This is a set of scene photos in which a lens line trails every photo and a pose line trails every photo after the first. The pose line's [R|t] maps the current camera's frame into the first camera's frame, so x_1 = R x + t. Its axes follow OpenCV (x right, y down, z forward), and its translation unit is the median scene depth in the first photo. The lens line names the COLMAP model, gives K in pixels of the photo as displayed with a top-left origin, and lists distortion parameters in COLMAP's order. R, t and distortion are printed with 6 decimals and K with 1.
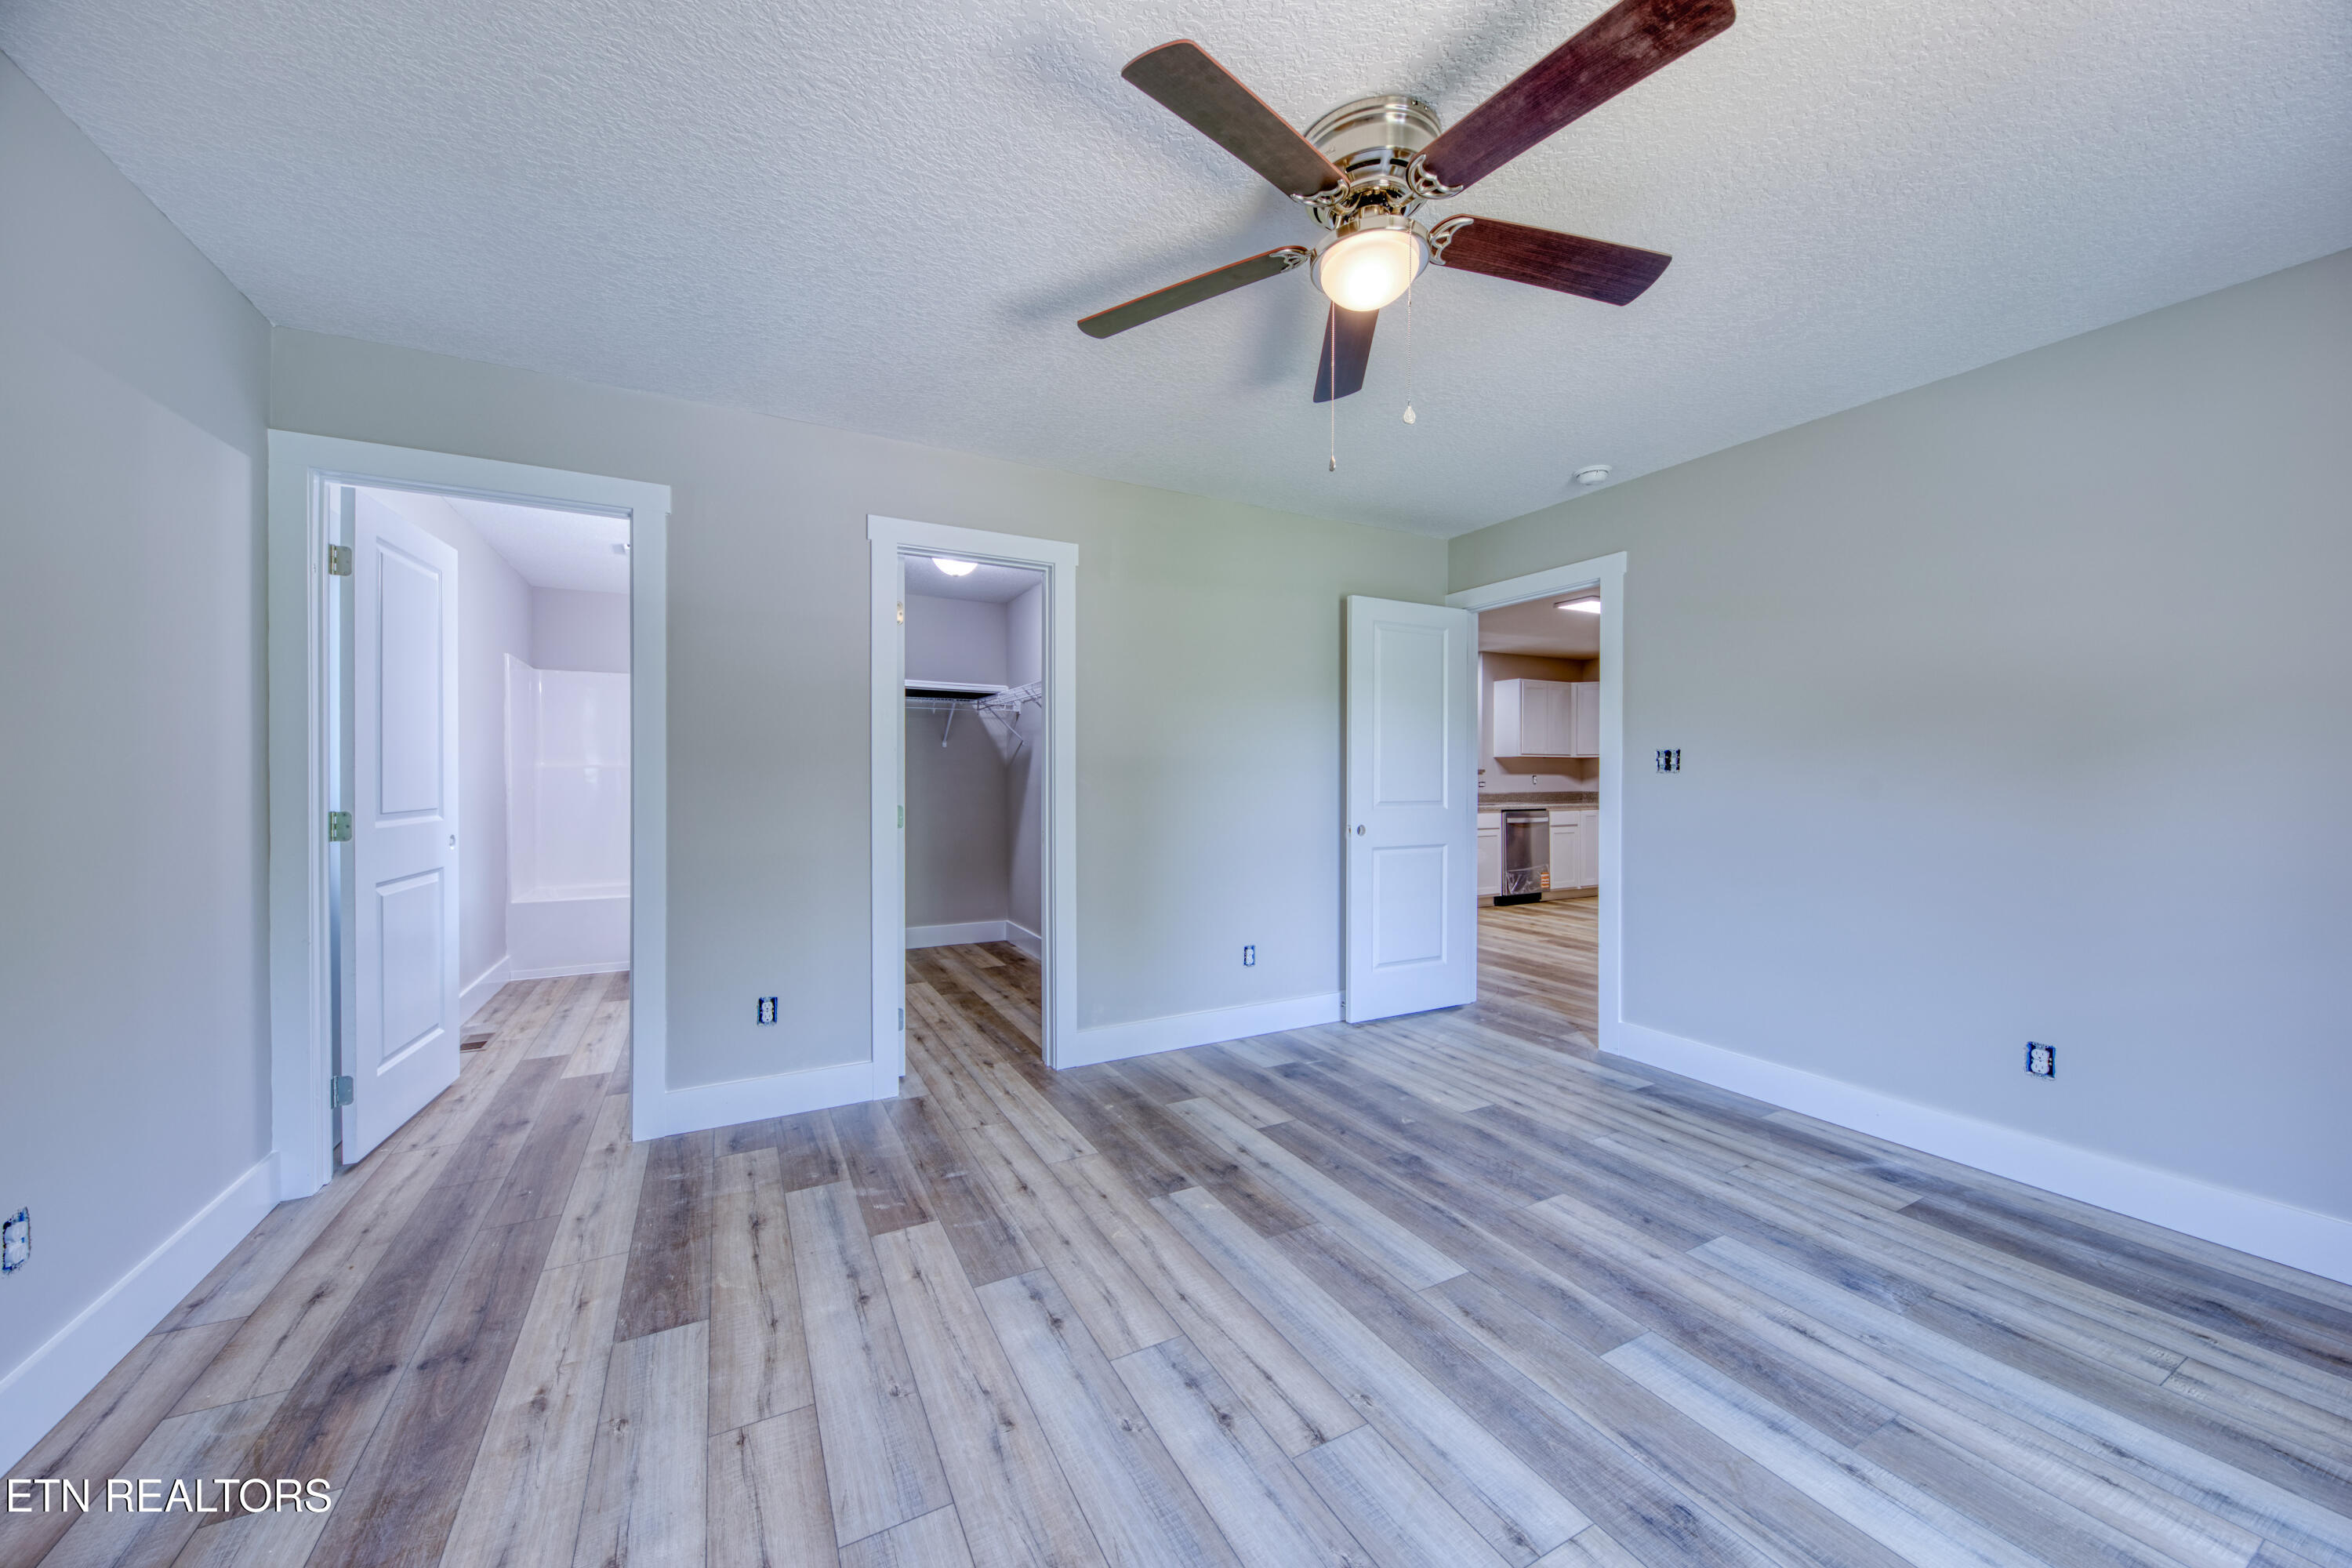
lens RADIAL K [[834.4, 0, 1157.5], [0, 834.4, 780.9], [0, 0, 1]] dist [0.006149, -0.001247]
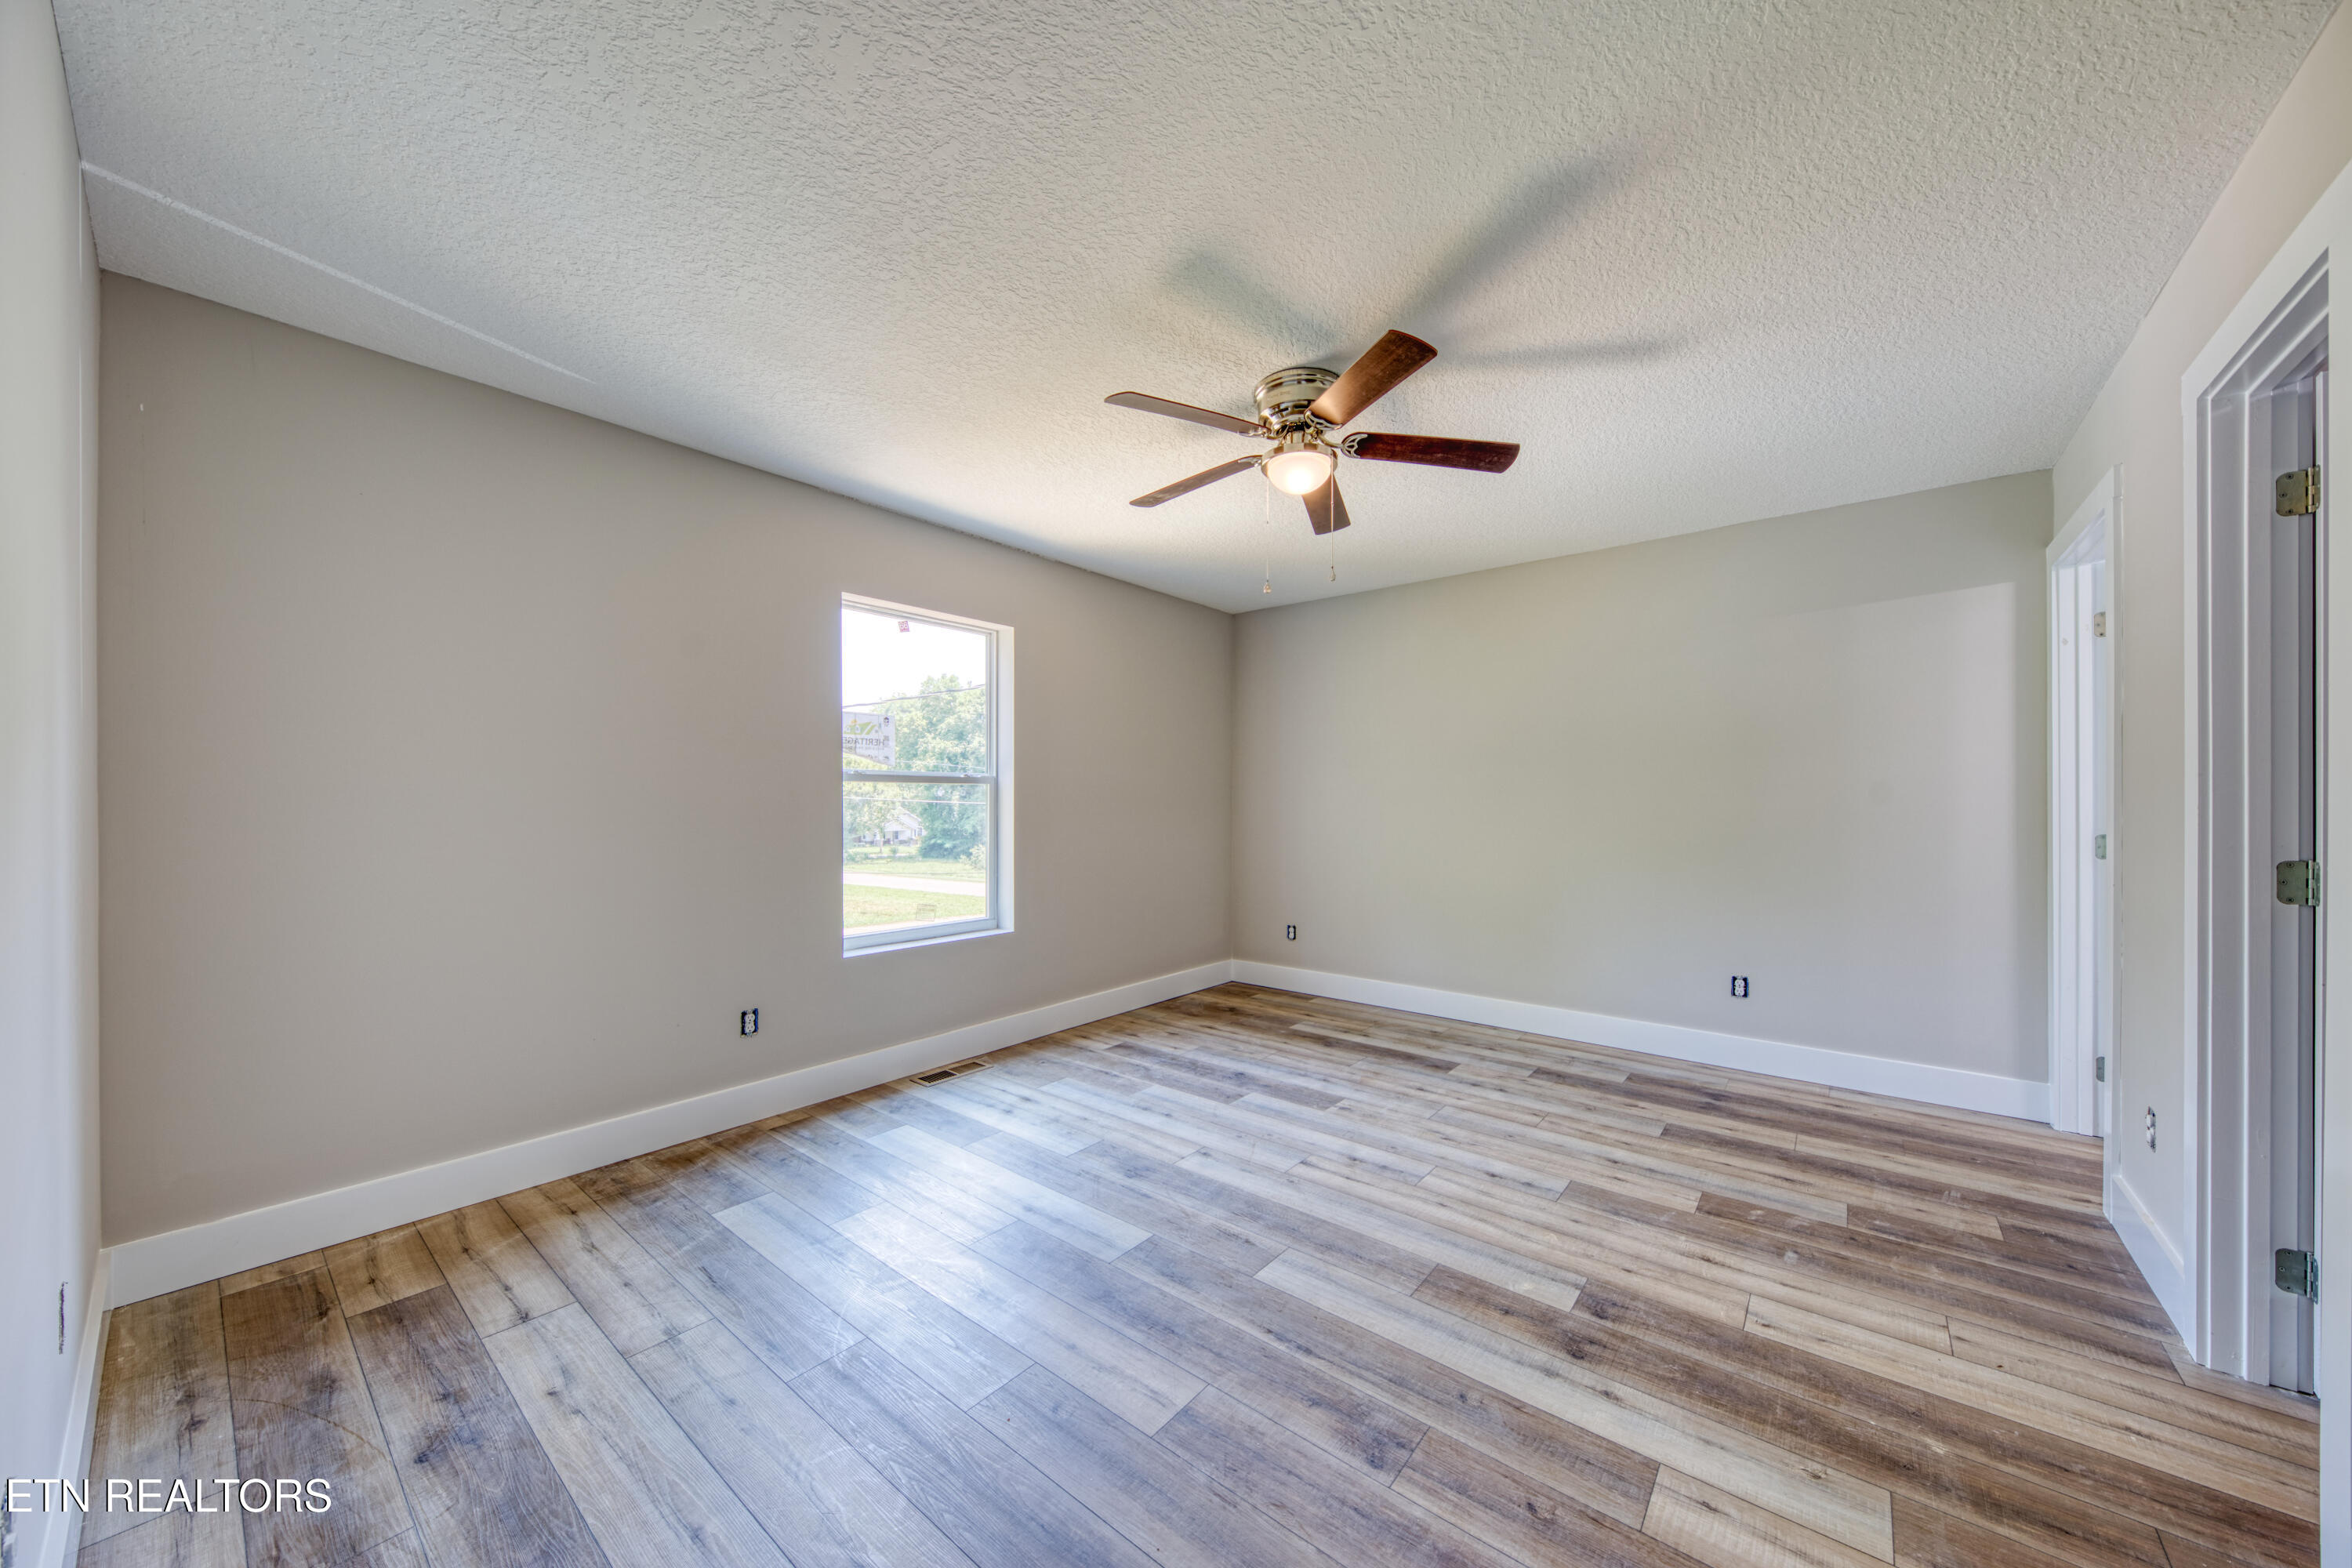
lens RADIAL K [[834.4, 0, 1169.1], [0, 834.4, 800.0], [0, 0, 1]] dist [0.006149, -0.001247]
pose [[-0.929303, -0.004137, -0.369295, 0.820814], [-0.006322, 0.999969, 0.004706, -0.017182], [0.369264, 0.006708, -0.929300, 1.845849]]
